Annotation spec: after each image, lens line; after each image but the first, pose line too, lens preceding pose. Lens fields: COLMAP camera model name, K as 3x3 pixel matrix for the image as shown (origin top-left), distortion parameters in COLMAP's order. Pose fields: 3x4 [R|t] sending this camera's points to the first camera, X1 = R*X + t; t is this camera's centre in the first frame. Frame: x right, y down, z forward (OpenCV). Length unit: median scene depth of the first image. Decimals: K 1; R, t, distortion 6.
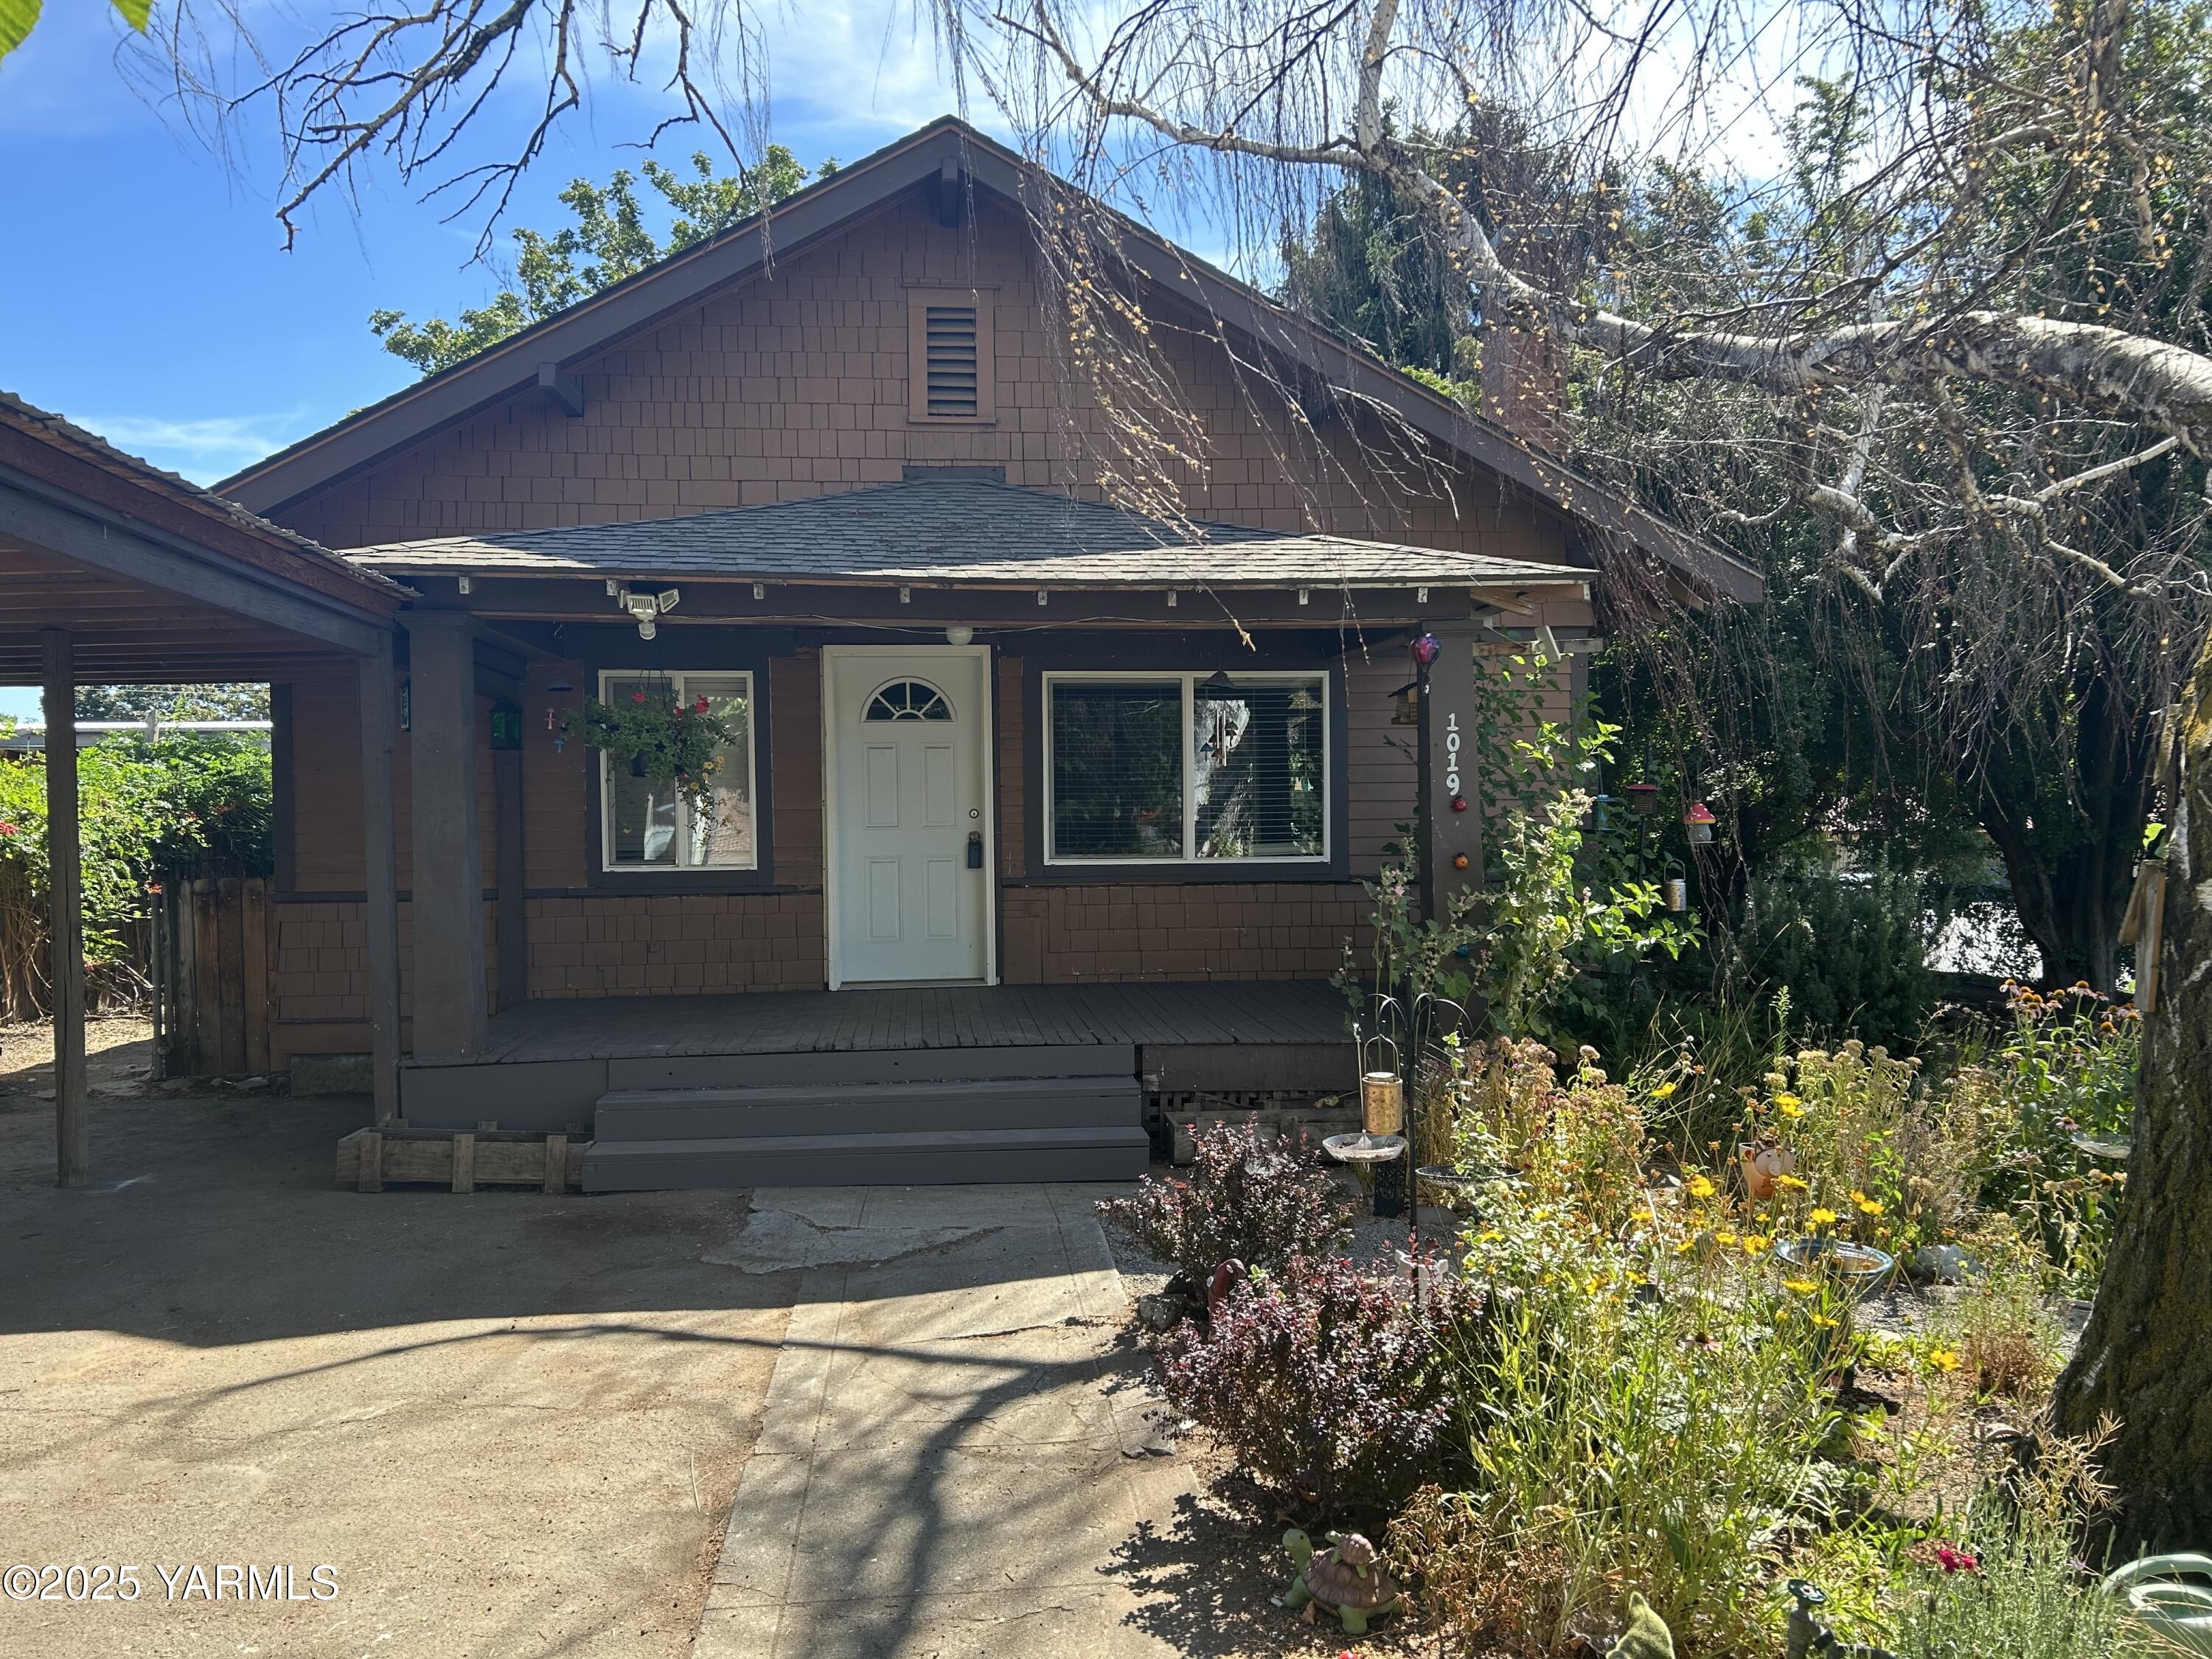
lens RADIAL K [[1669.7, 0, 1117.0], [0, 1669.7, 825.9], [0, 0, 1]] dist [0.064455, -0.079148]
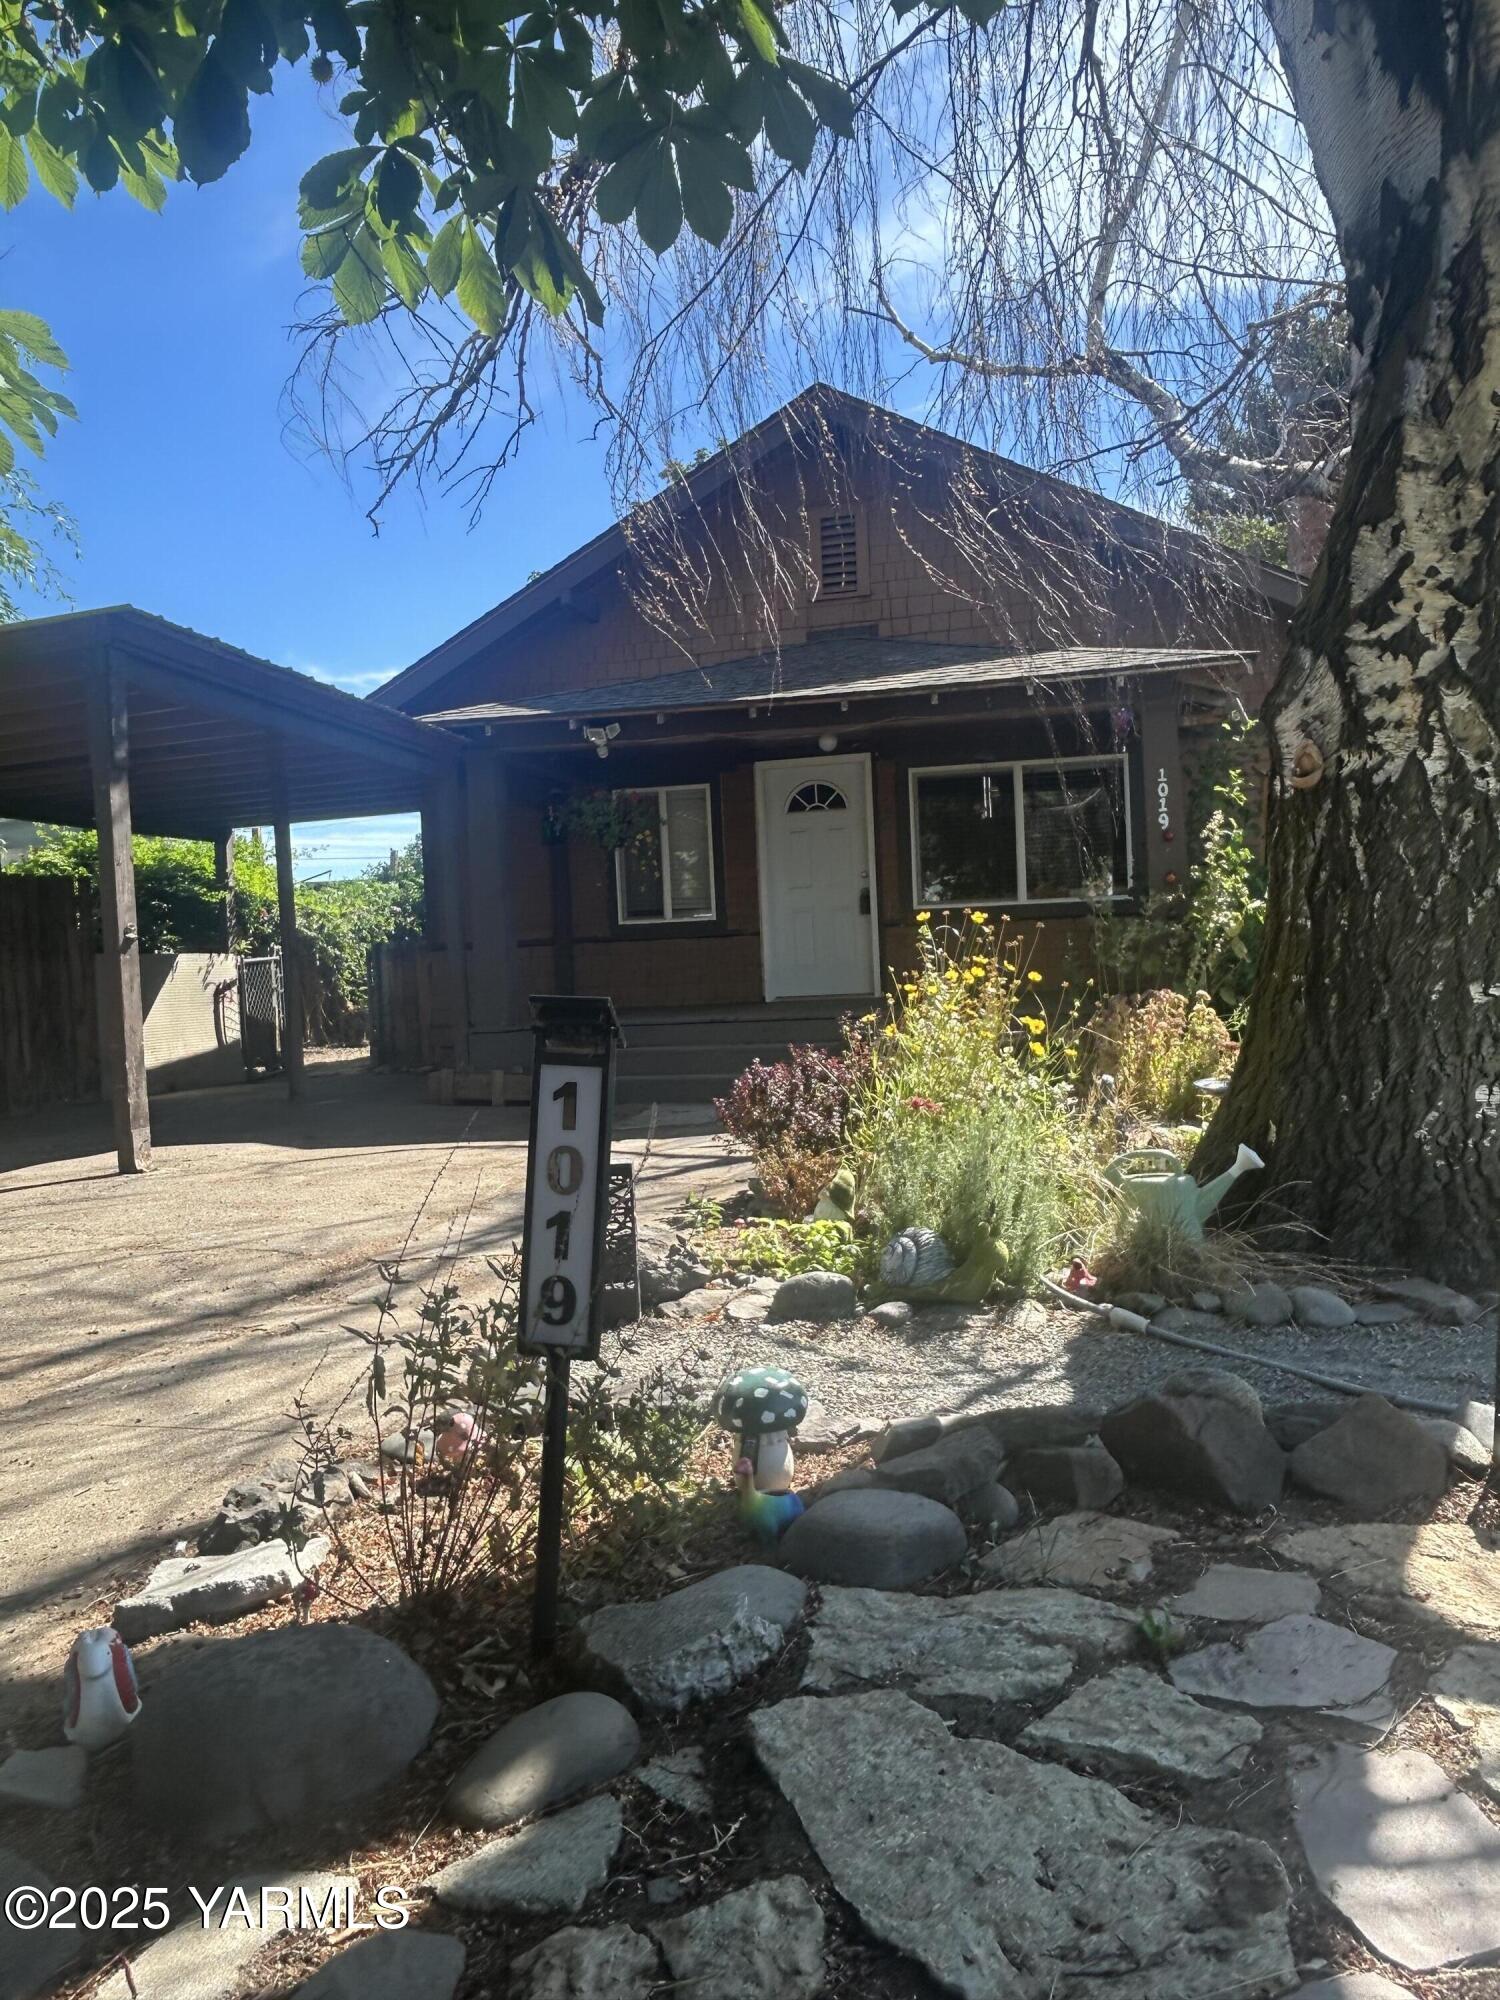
lens RADIAL K [[1367.3, 0, 749.8], [0, 1367.3, 967.6], [0, 0, 1]] dist [-0.005545, -0.001276]
pose [[0.950188, -0.029254, -0.310302, 0.221645], [0.033455, 0.999406, 0.008225, 0.072405], [0.309877, -0.018196, 0.950603, -0.147271]]
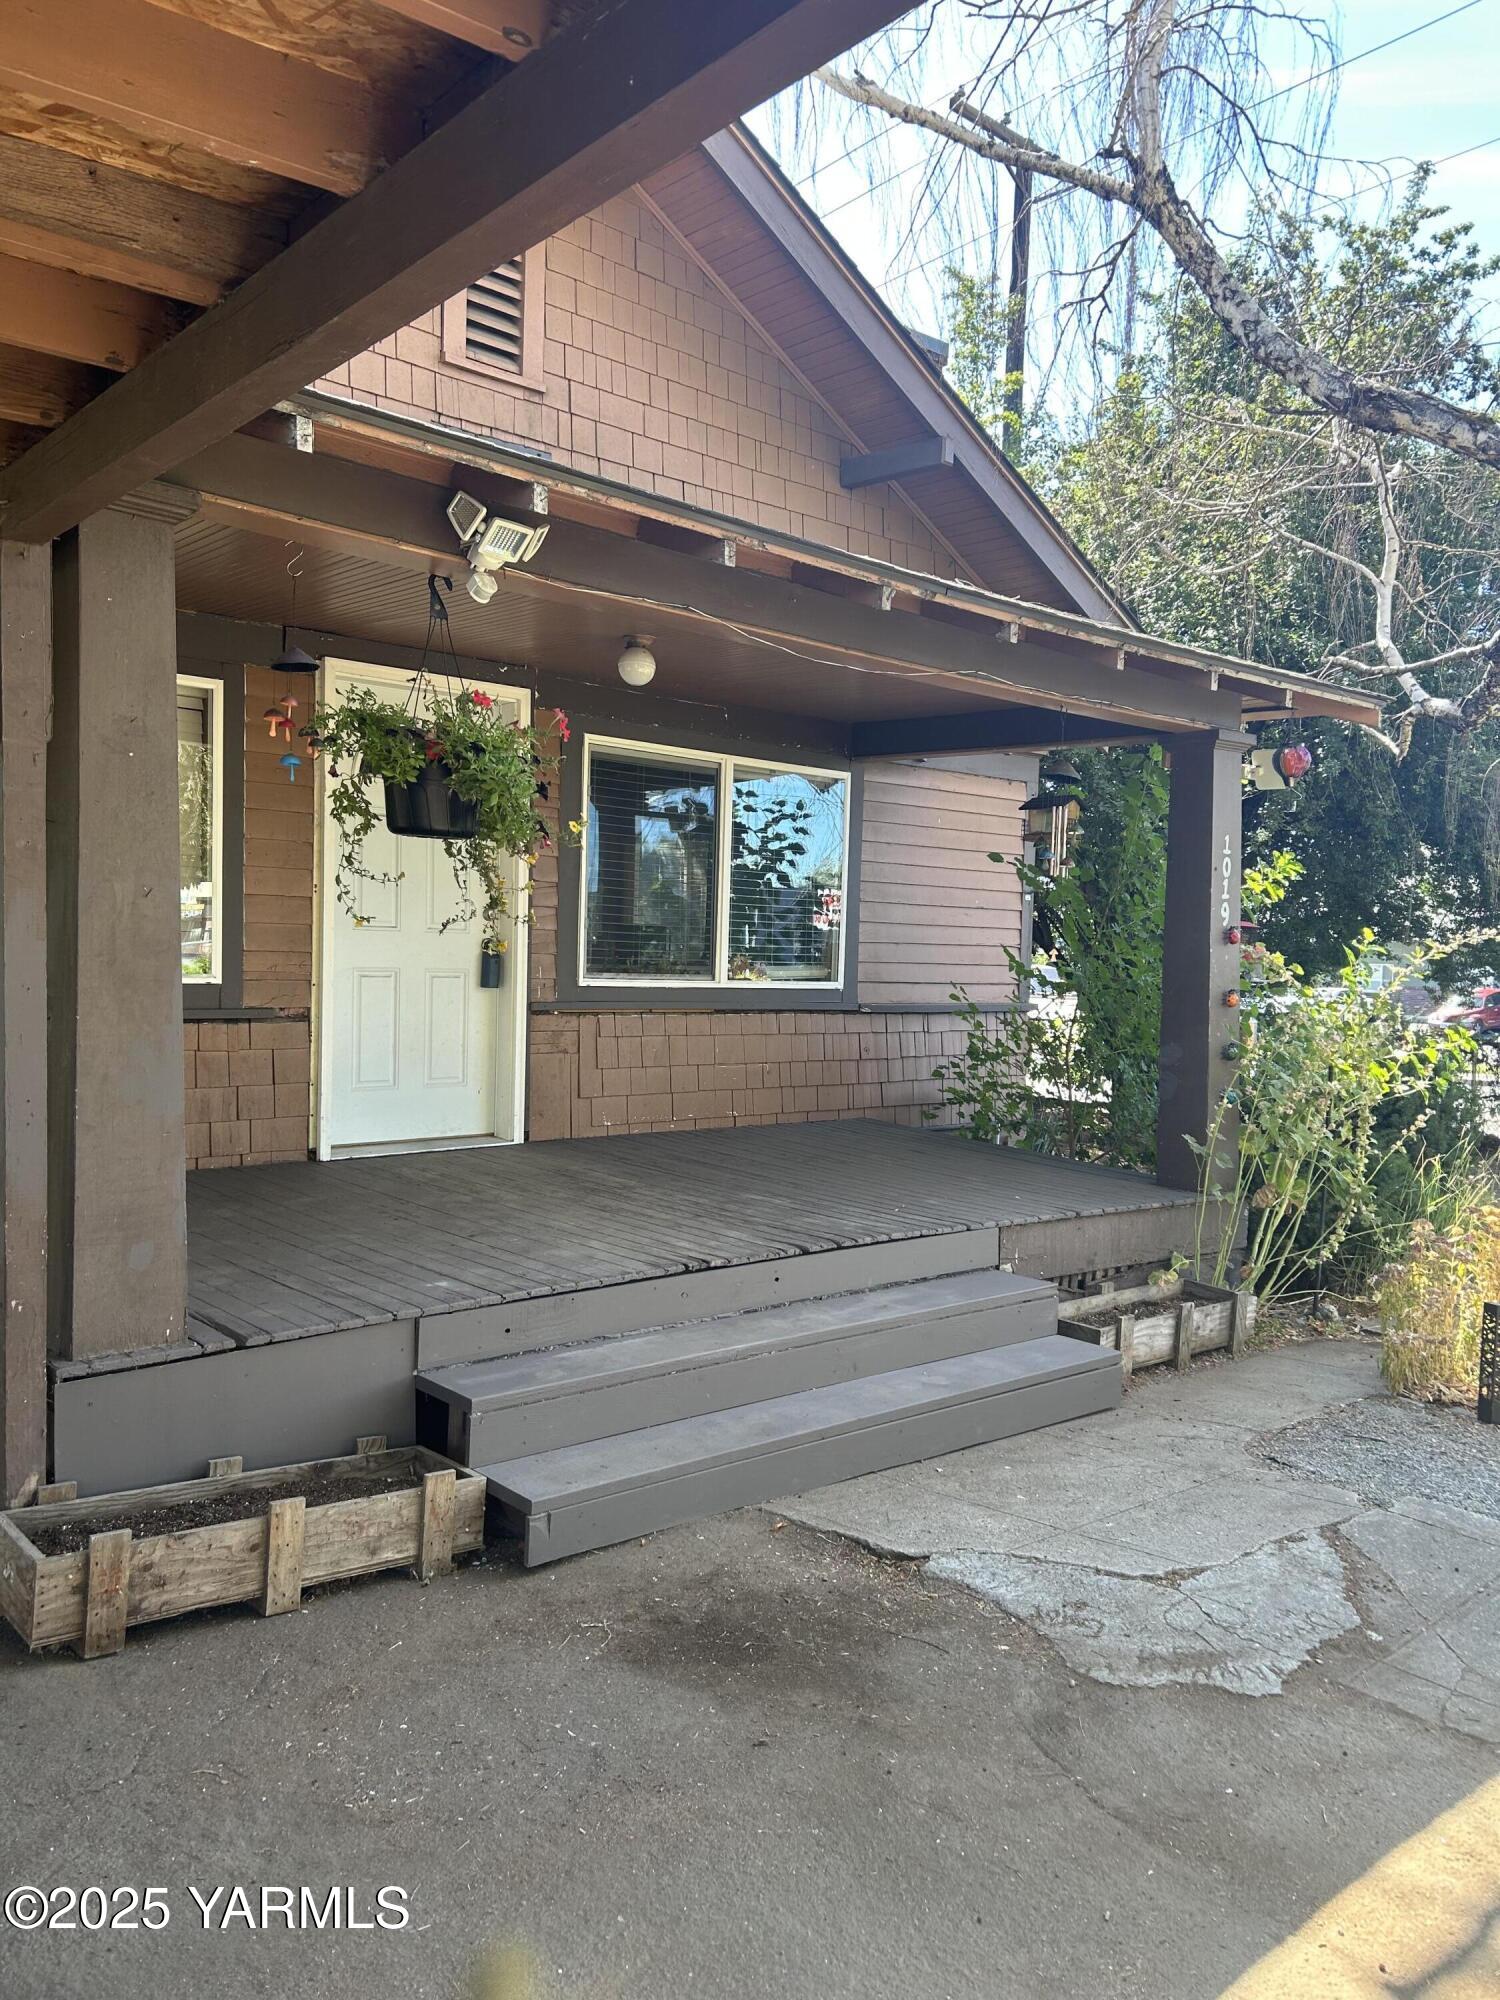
lens RADIAL K [[1509.7, 0, 750.0], [0, 1509.7, 1000.0], [0, 0, 1]] dist [0.064455, -0.079148]
pose [[0.813962, 0.016771, 0.580676, -0.482520], [-0.039911, 0.998836, 0.027097, 0.009765], [-0.579545, -0.045231, 0.813684, 0.479120]]
